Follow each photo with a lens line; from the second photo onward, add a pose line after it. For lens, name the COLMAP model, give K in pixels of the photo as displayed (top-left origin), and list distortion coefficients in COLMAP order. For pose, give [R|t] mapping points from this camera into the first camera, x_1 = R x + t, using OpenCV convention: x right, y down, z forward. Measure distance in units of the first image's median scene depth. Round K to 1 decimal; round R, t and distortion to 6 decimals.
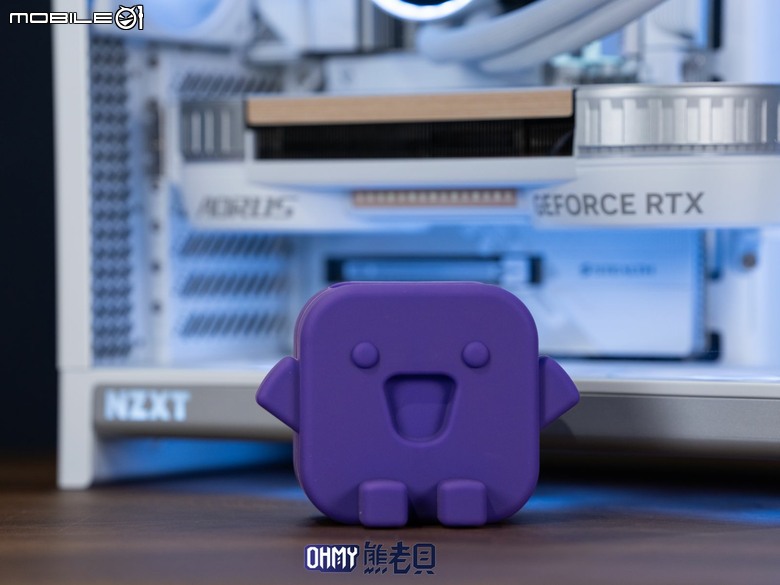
lens RADIAL K [[3477.2, 0, 390.0], [0, 3477.2, 292.5], [0, 0, 1]] dist [1.519684, -4.800153]
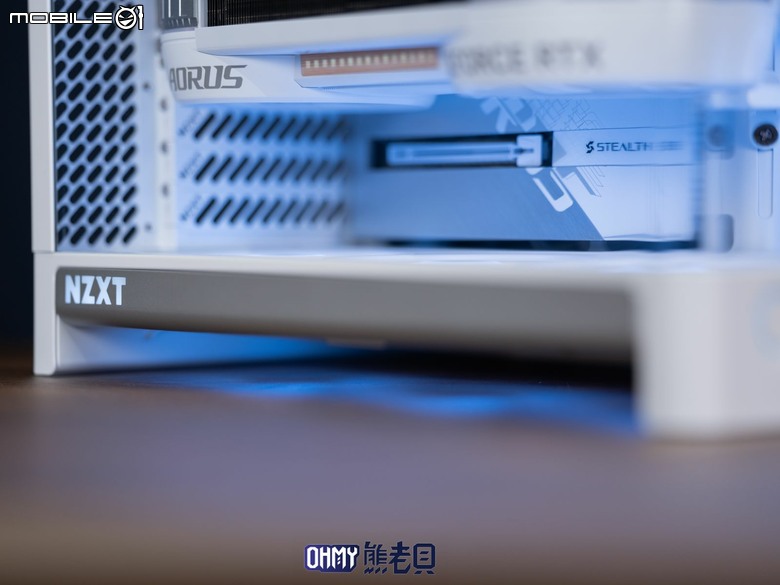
lens RADIAL K [[2566.0, 0, 390.0], [0, 2566.0, 292.5], [0, 0, 1]] dist [0.514637, -0.262784]
pose [[0.953191, 0.013181, -0.302081, 0.221413], [-0.007185, 0.999755, 0.020950, 0.018303], [0.302283, -0.017798, 0.953052, 0.379458]]
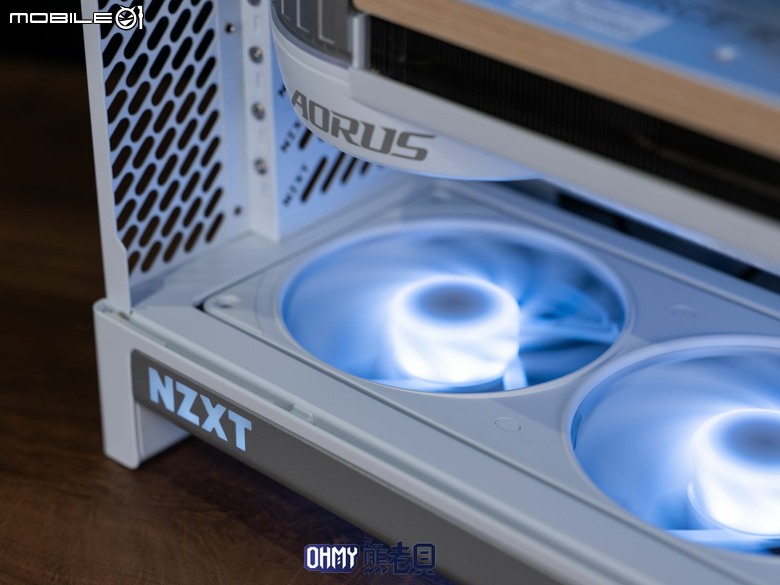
lens RADIAL K [[1916.1, 0, 390.0], [0, 1916.1, 292.5], [0, 0, 1]] dist [-0.058700, -0.270258]
pose [[0.981688, 0.101553, -0.161171, 0.020958], [-0.014932, 0.884471, 0.466356, -0.157862], [0.189911, -0.455410, 0.869791, 0.733141]]
